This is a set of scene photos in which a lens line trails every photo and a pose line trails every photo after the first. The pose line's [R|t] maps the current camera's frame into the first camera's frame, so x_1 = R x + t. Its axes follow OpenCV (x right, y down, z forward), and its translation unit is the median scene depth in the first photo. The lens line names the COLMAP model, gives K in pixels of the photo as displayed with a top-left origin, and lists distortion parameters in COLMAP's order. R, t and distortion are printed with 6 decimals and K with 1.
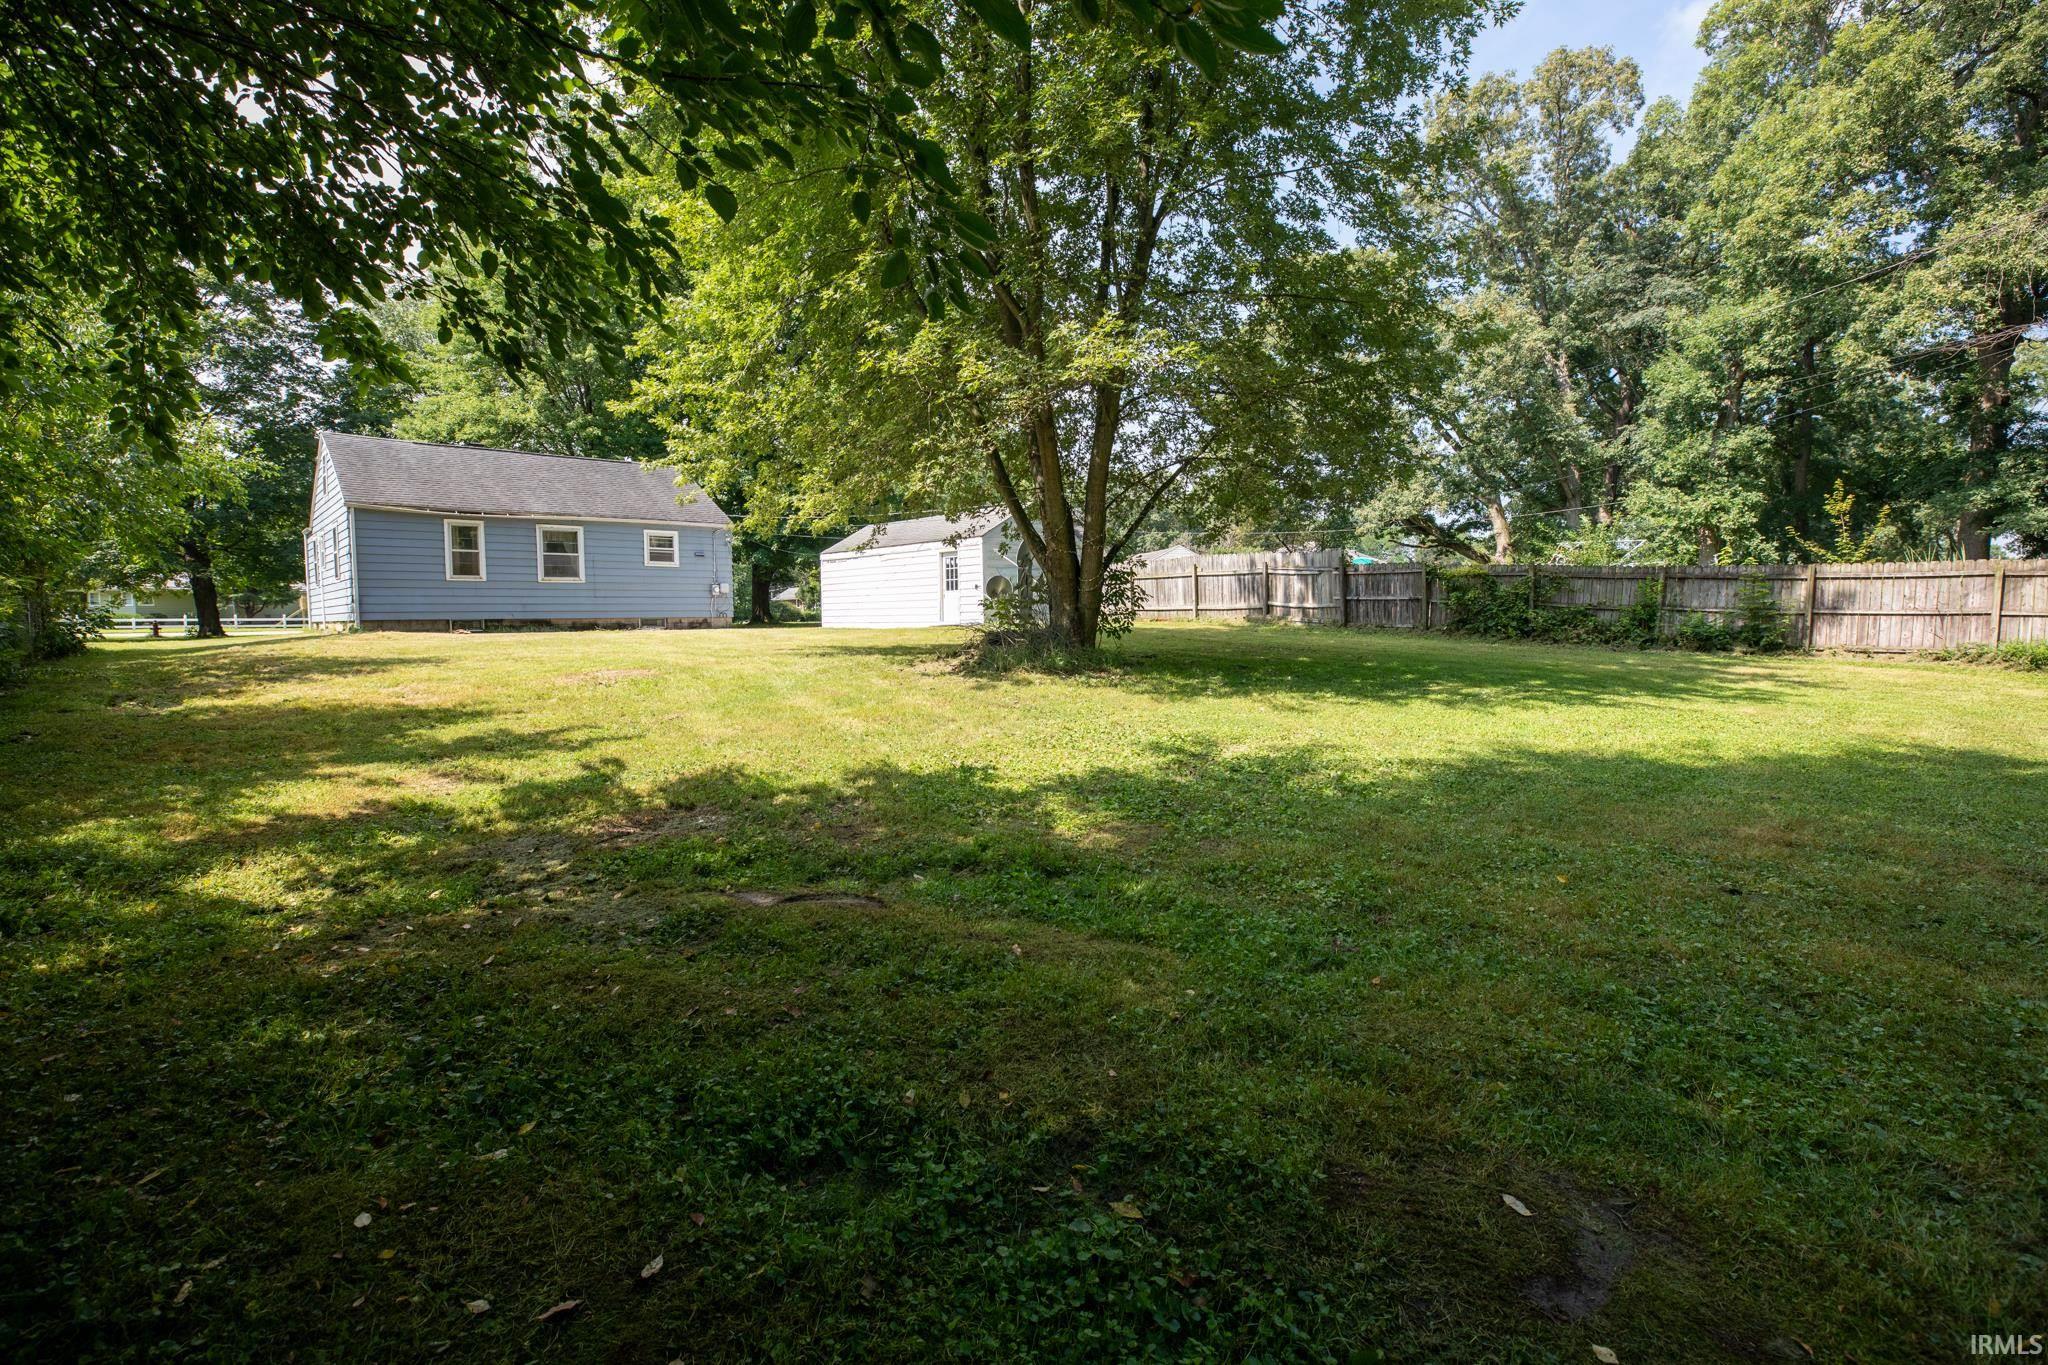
lens RADIAL K [[941.1, 0, 1027.9], [0, 941.1, 681.0], [0, 0, 1]] dist [-0.005964, -0.000559]
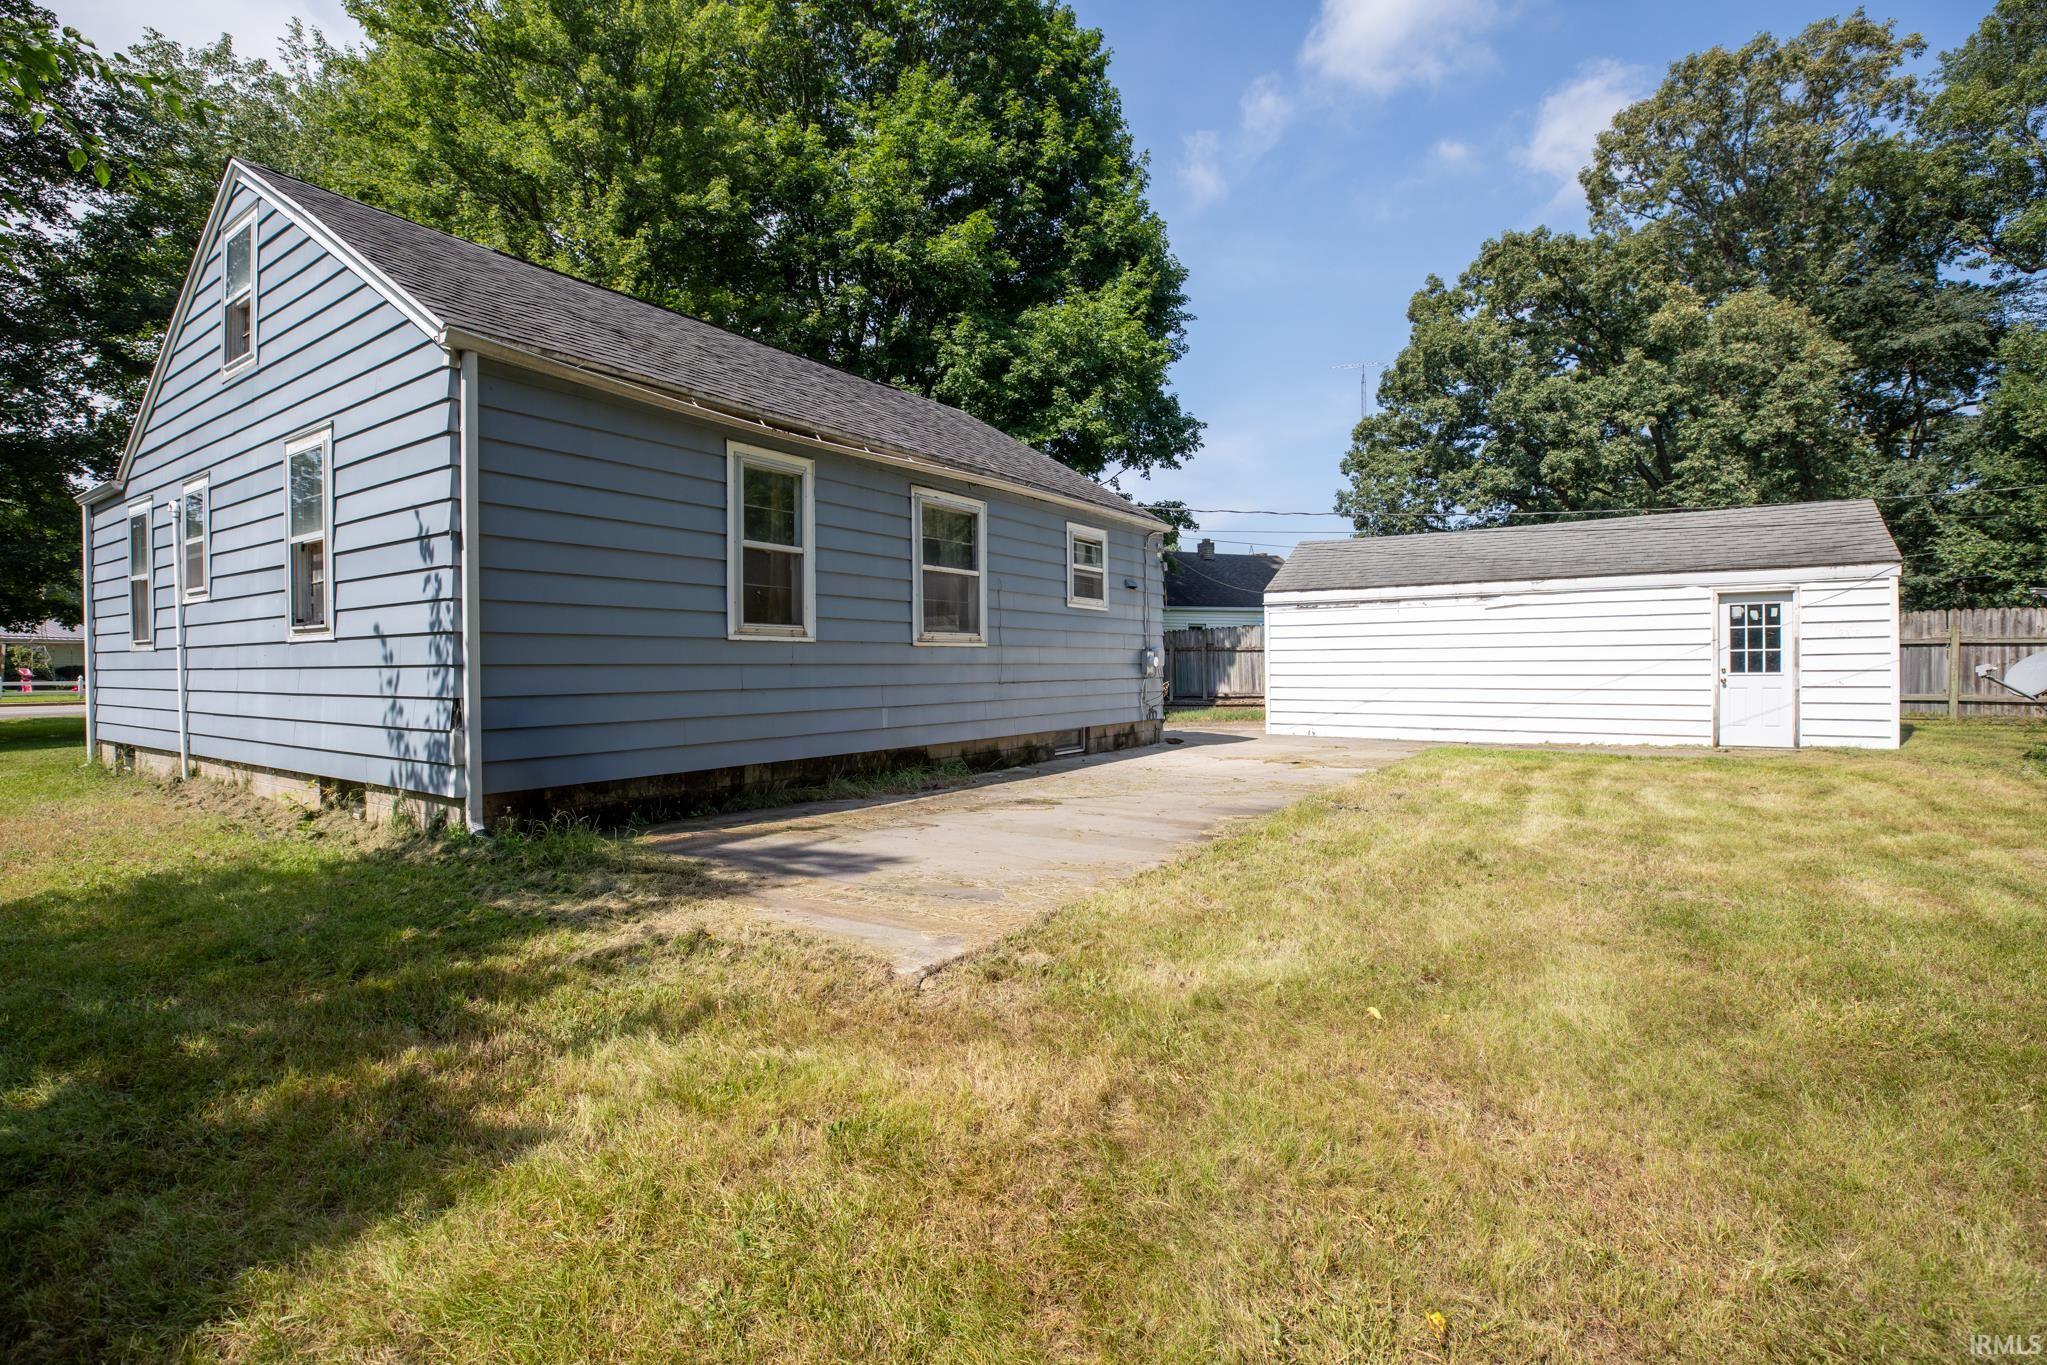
lens RADIAL K [[940.6, 0, 1013.8], [0, 940.6, 673.9], [0, 0, 1]] dist [-0.005964, -0.000559]
pose [[0.973913, 0.002841, 0.226902, -0.551658], [0.011309, 0.998071, -0.061037, -0.070738], [-0.226638, 0.062011, 0.972003, 0.629668]]
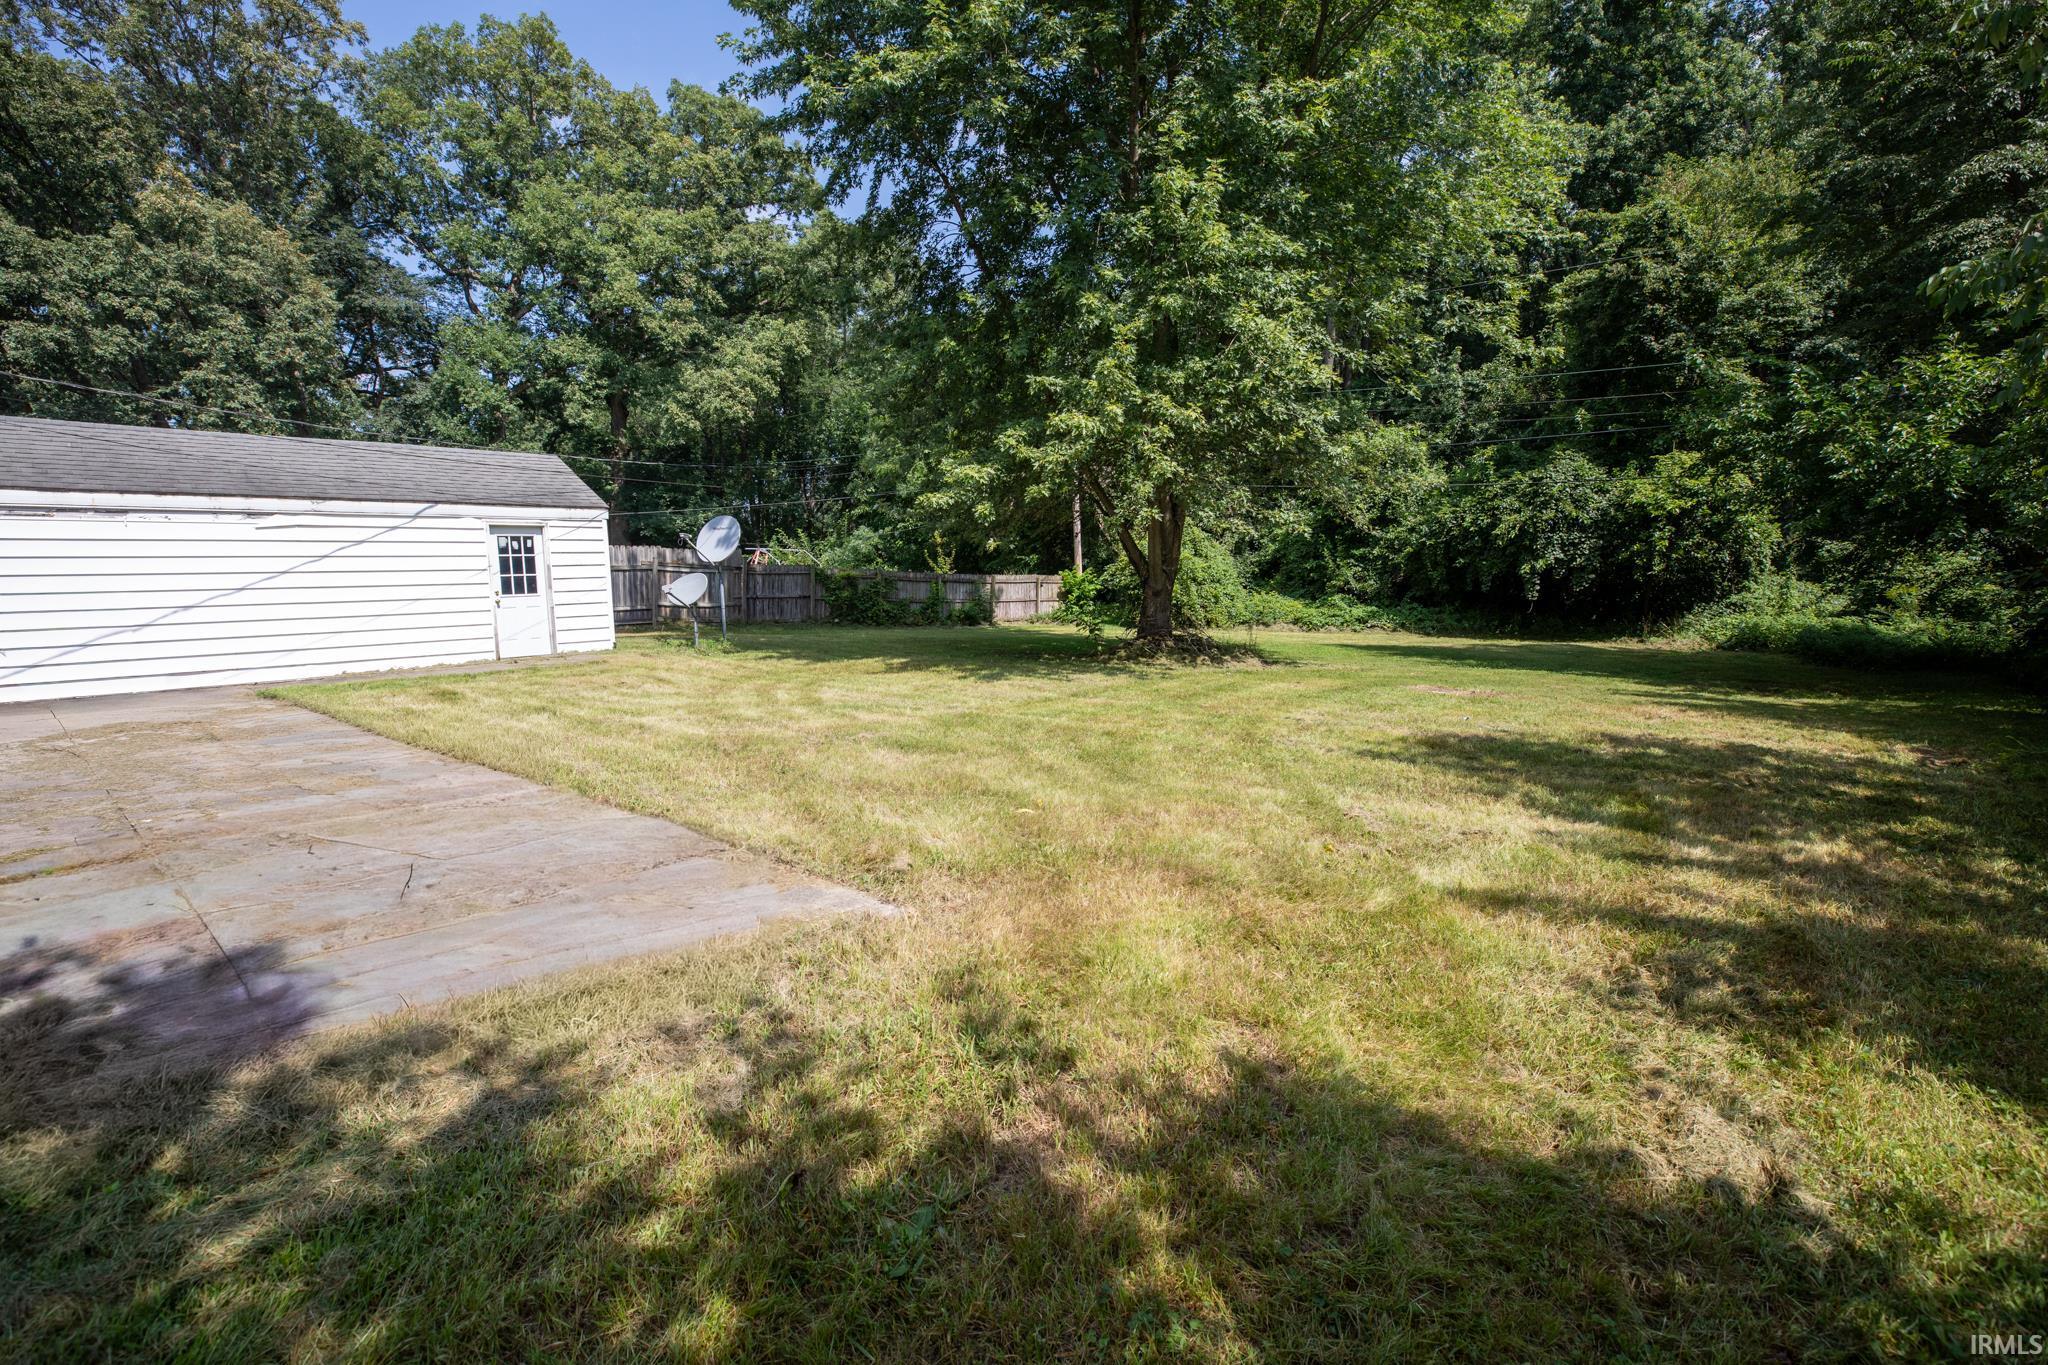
lens RADIAL K [[941.1, 0, 1017.0], [0, 941.1, 668.8], [0, 0, 1]] dist [-0.005964, -0.000559]
pose [[-0.105324, -0.091550, 0.990215, -0.670008], [0.090957, 0.990692, 0.101269, -0.081652], [-0.990270, 0.100733, -0.096017, 0.768422]]
